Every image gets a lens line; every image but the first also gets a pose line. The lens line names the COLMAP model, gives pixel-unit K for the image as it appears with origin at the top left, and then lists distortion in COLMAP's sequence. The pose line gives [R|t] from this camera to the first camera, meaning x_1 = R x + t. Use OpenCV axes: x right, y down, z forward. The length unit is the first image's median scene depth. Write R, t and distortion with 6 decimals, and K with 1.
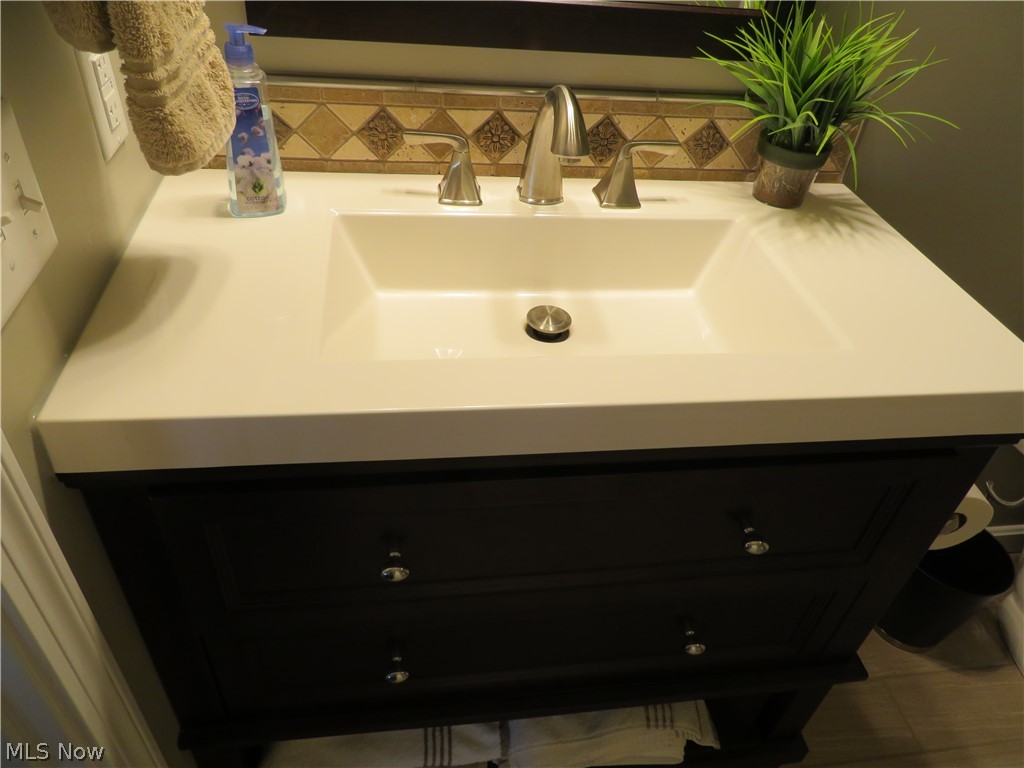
lens RADIAL K [[726.9, 0, 512.0], [0, 726.9, 384.0], [0, 0, 1]] dist [-0.001683, -0.000902]
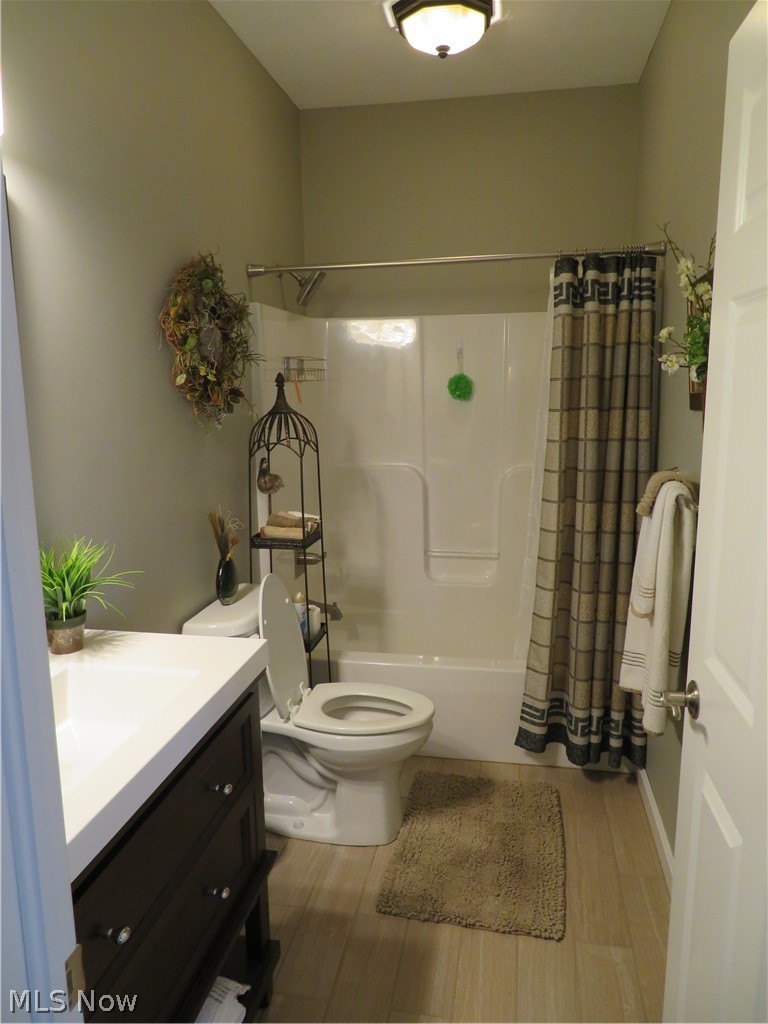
lens RADIAL K [[726.9, 0, 384.0], [0, 726.9, 512.0], [0, 0, 1]] dist [-0.001683, -0.000902]
pose [[0.323981, -0.253816, 0.911380, -0.805254], [0.627206, 0.778830, -0.006060, -0.045033], [-0.708272, 0.573586, 0.411521, -0.330595]]
